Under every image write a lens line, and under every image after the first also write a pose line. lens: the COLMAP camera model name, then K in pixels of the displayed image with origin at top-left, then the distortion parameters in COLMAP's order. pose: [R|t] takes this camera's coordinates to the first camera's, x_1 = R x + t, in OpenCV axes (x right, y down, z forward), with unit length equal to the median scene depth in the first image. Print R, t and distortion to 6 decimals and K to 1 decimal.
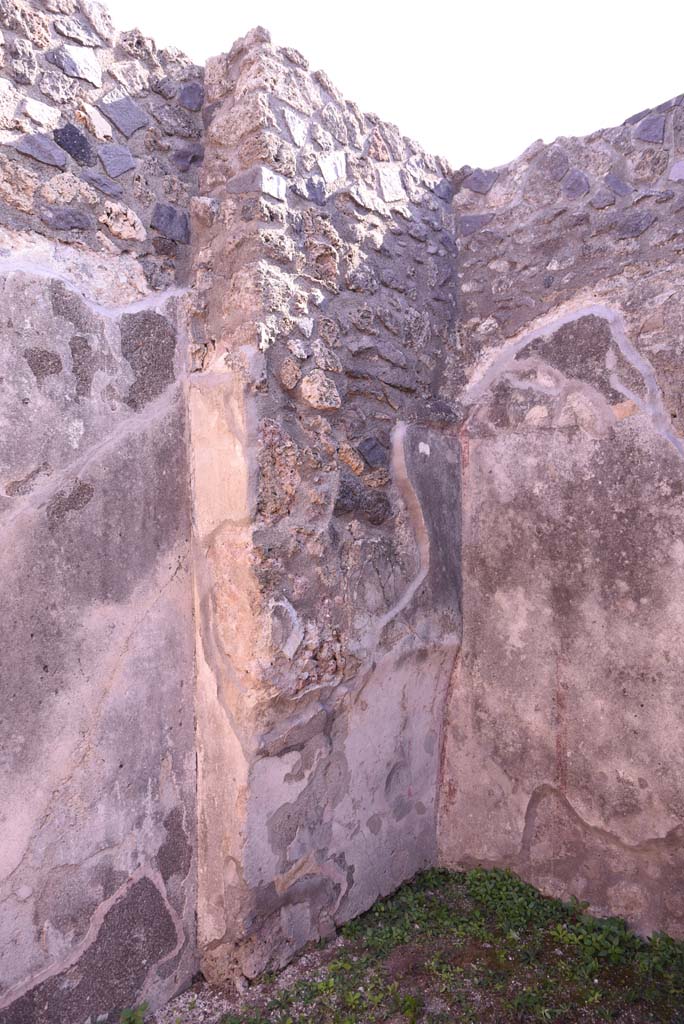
lens RADIAL K [[692.3, 0, 337.4], [0, 692.3, 518.1], [0, 0, 1]] dist [-0.132513, 0.091874]
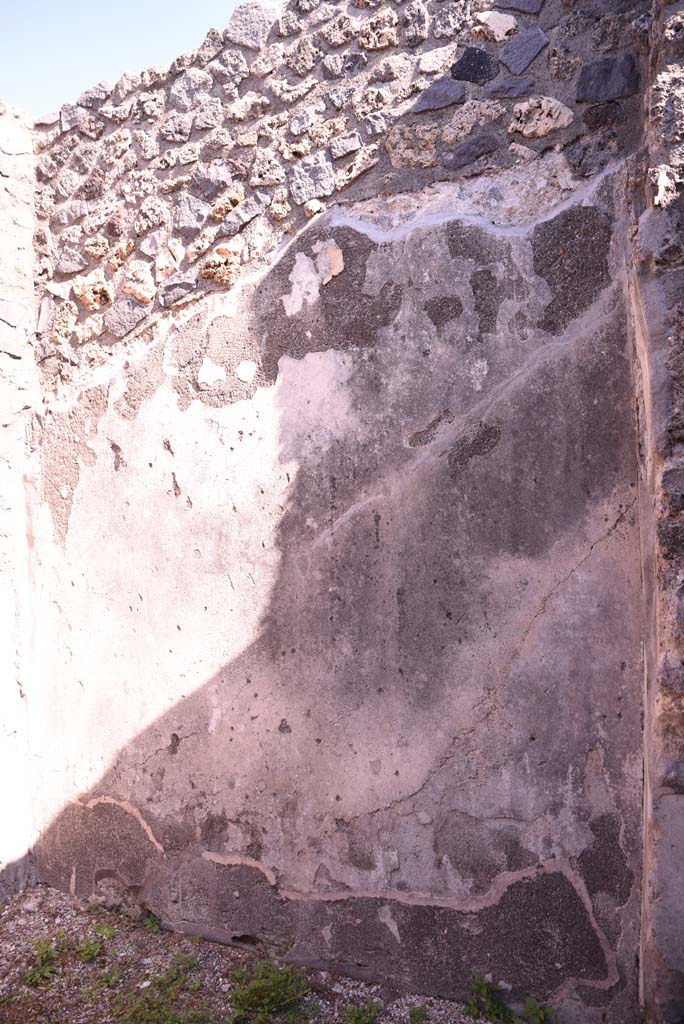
lens RADIAL K [[692.3, 0, 336.9], [0, 692.3, 513.5], [0, 0, 1]] dist [-0.132513, 0.091874]
pose [[0.290338, 0.024218, -0.956618, 0.455360], [0.048367, 0.998031, 0.039946, 0.019824], [0.955701, -0.057866, 0.288595, 0.504277]]
